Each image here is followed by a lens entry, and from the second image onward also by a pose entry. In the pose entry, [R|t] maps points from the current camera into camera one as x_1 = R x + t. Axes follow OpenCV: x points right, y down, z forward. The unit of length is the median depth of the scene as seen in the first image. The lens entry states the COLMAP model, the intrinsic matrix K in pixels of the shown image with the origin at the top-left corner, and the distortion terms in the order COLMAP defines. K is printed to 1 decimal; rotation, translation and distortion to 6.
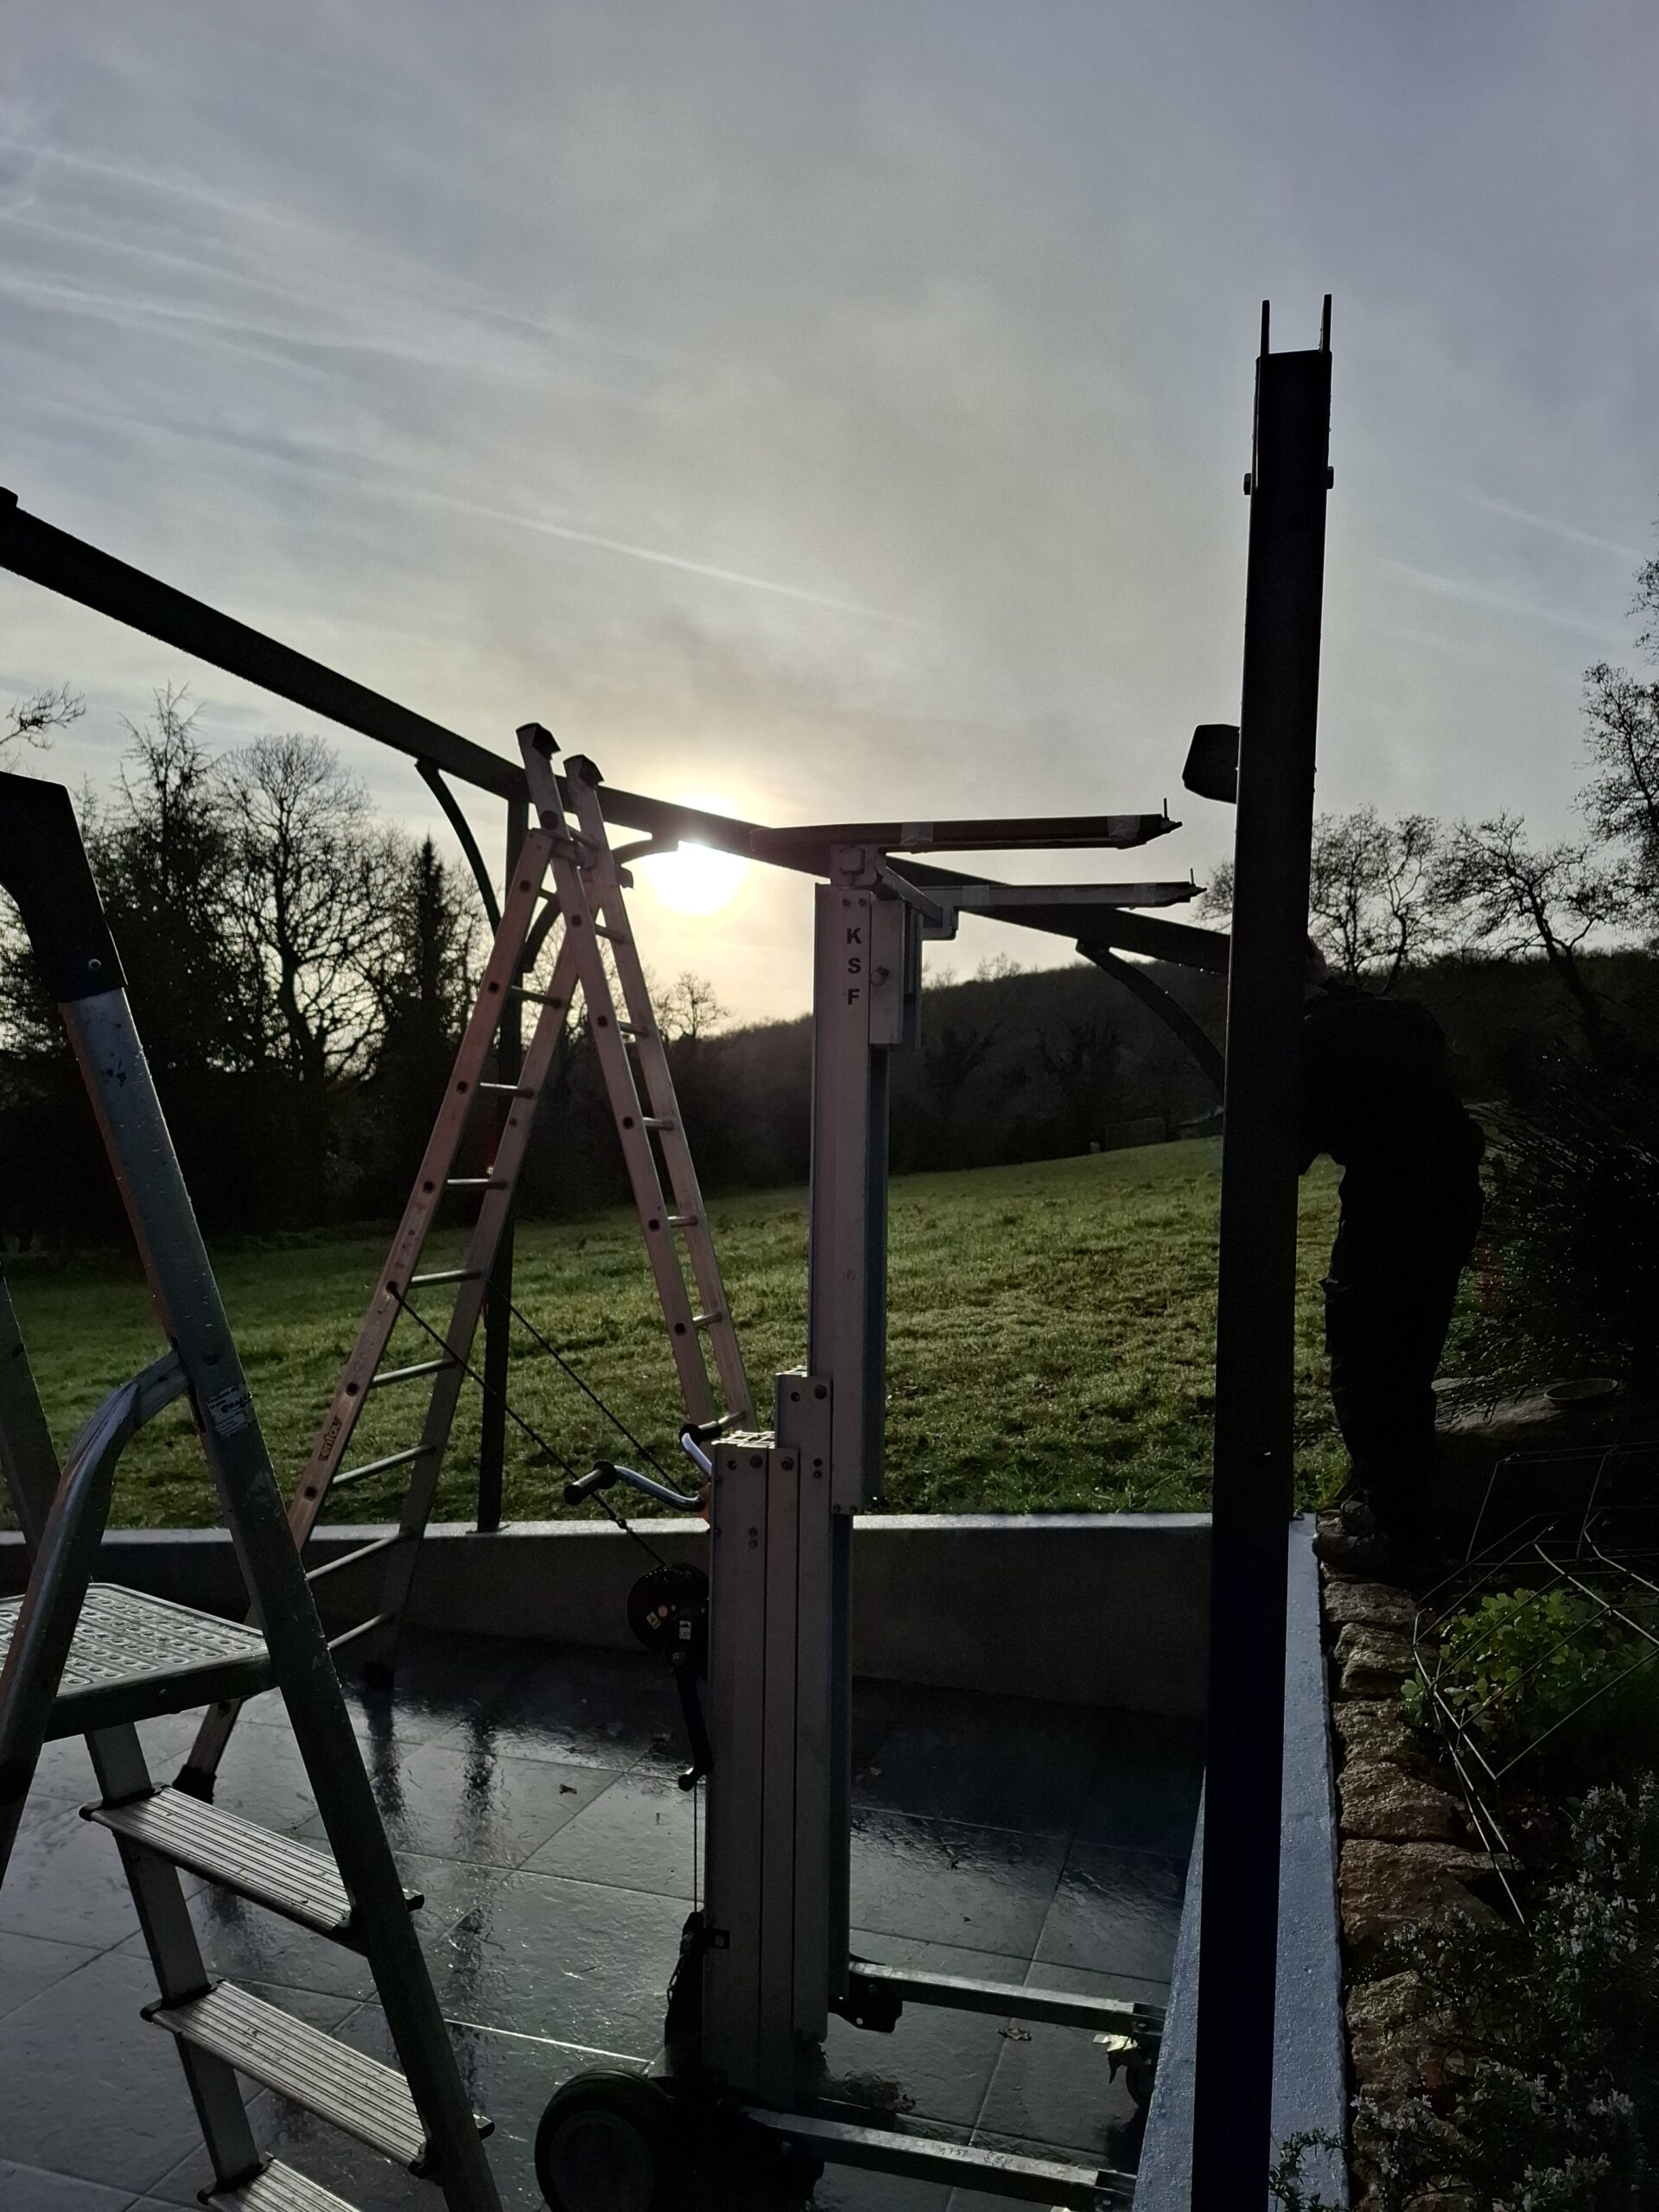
lens RADIAL K [[1525.2, 0, 829.5], [0, 1525.2, 1106.0], [0, 0, 1]] dist [0.001482, 0.000679]
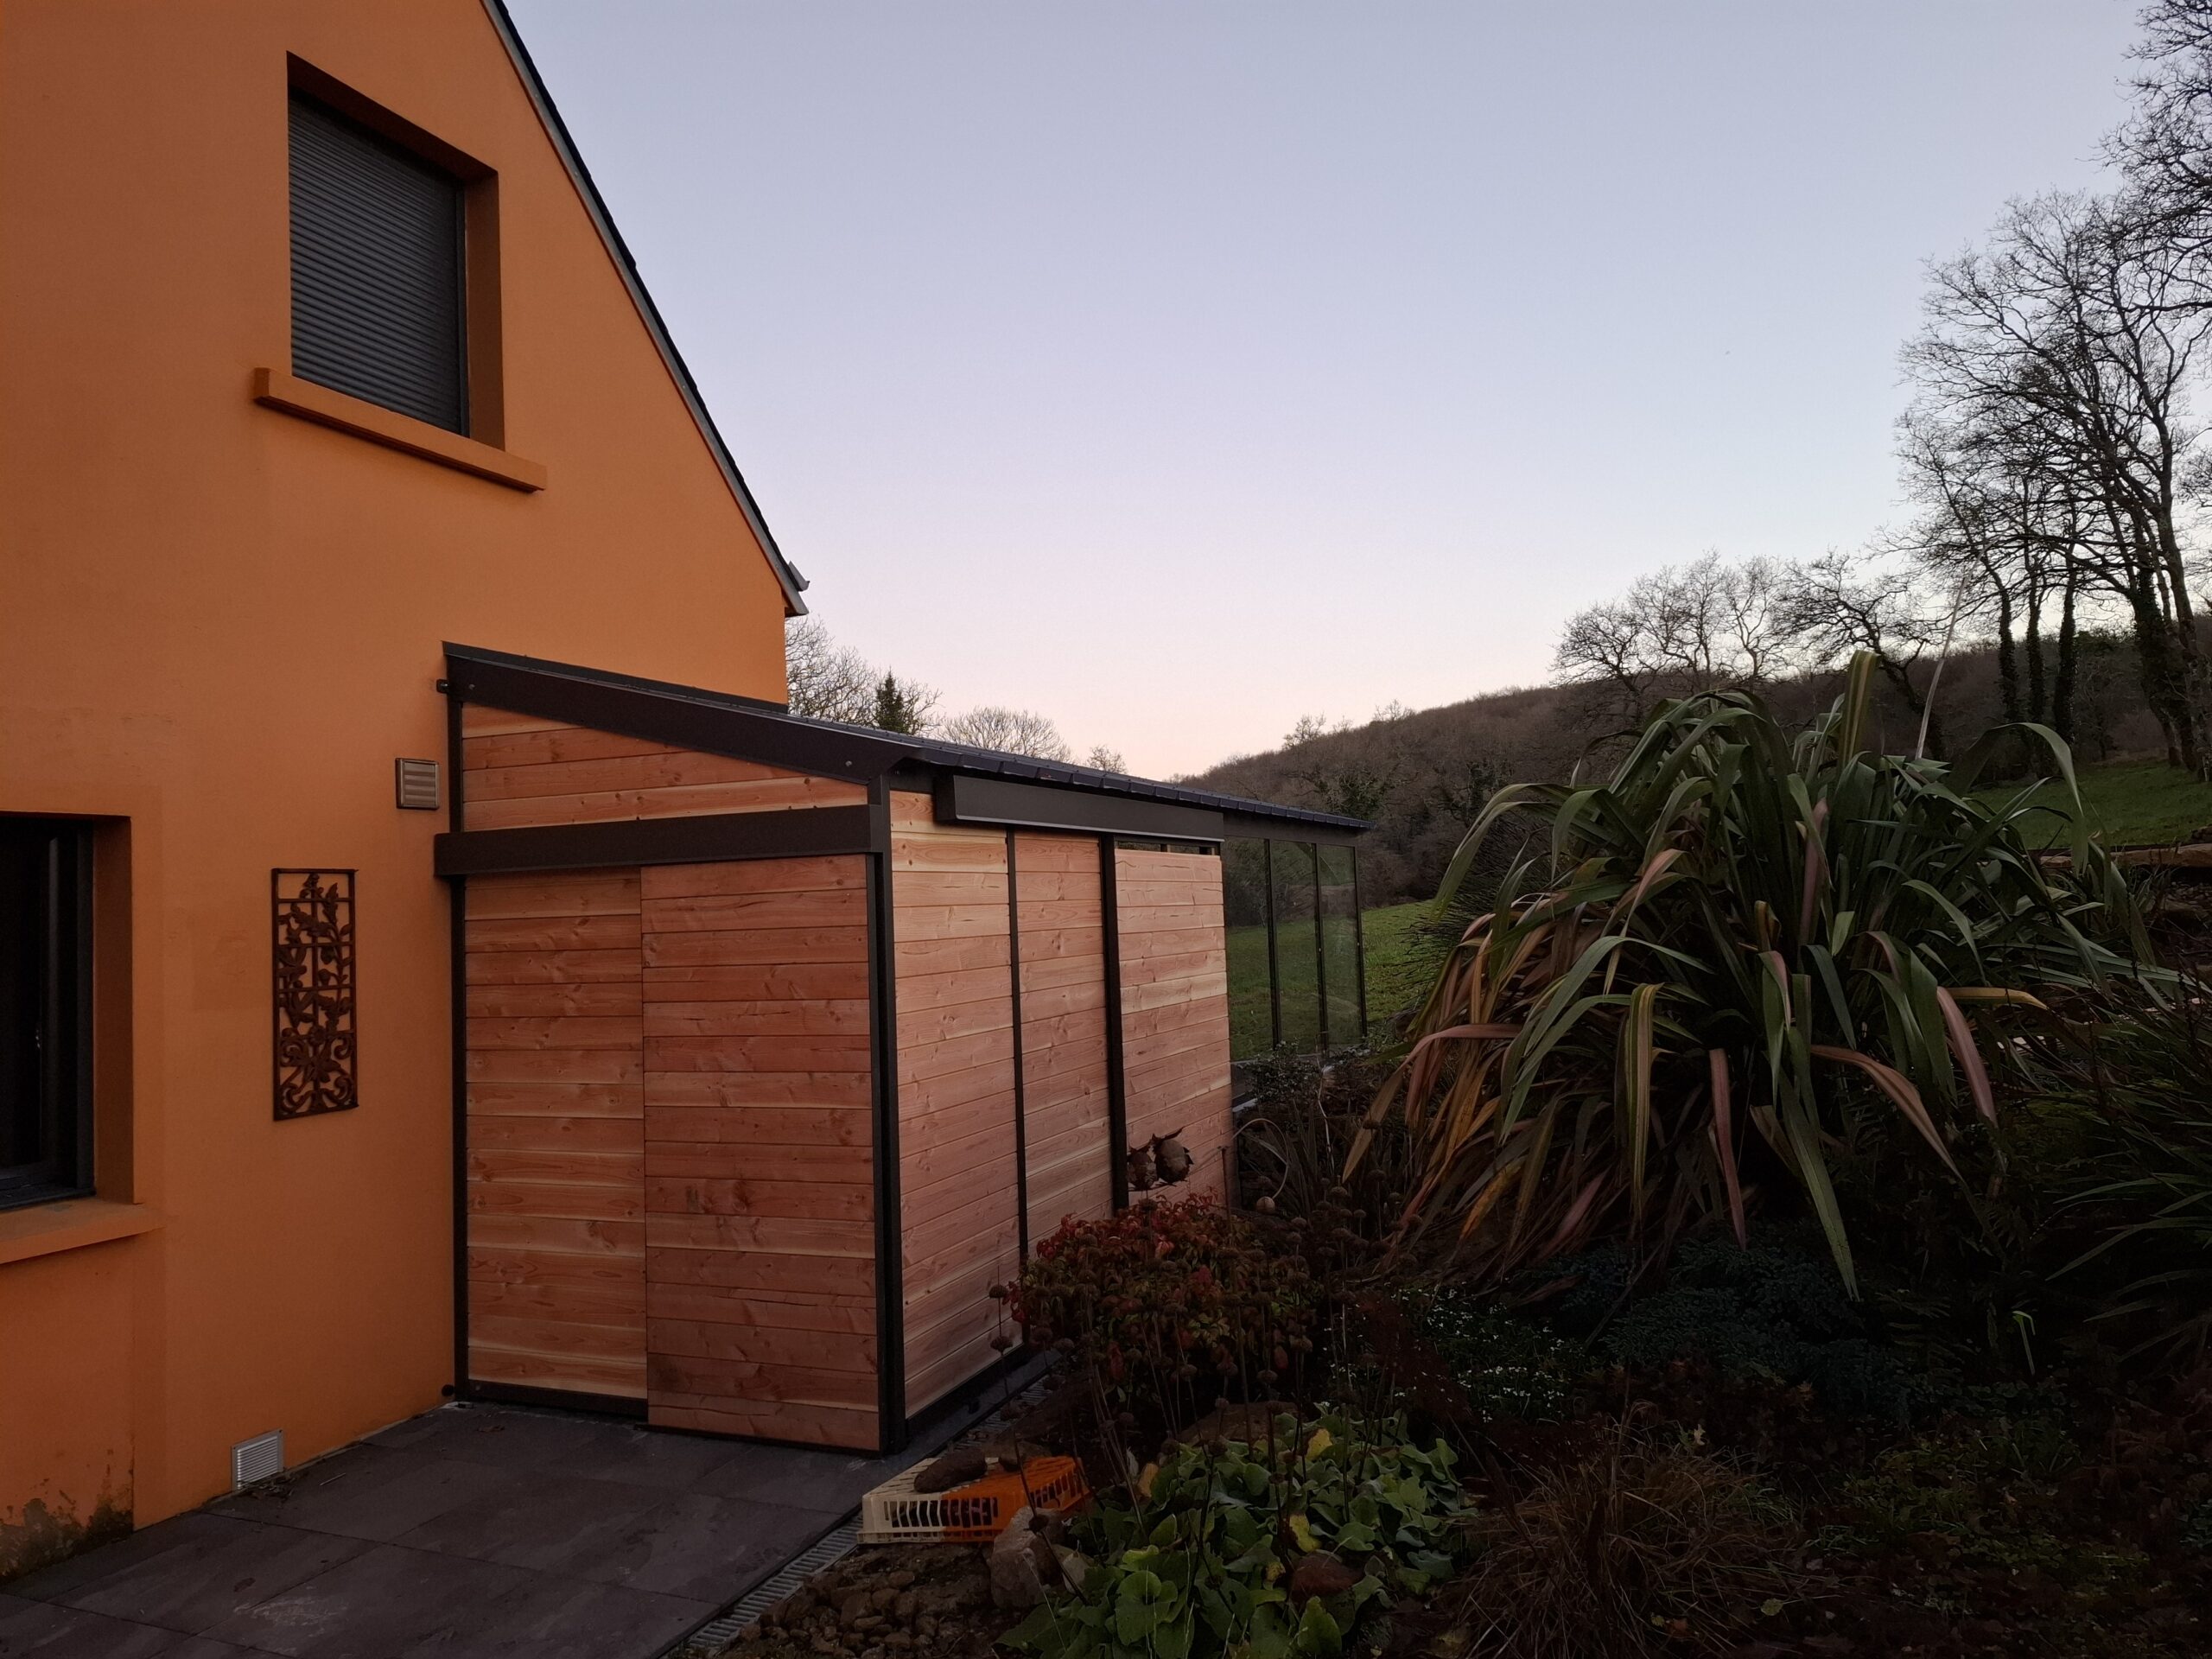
lens RADIAL K [[1525.2, 0, 1106.0], [0, 1525.2, 829.5], [0, 0, 1]] dist [0.001482, 0.000679]
pose [[0.993231, -0.071568, -0.091489, 0.011202], [0.069859, 0.997320, -0.021751, -0.005688], [0.092800, 0.015212, 0.995569, -0.133724]]
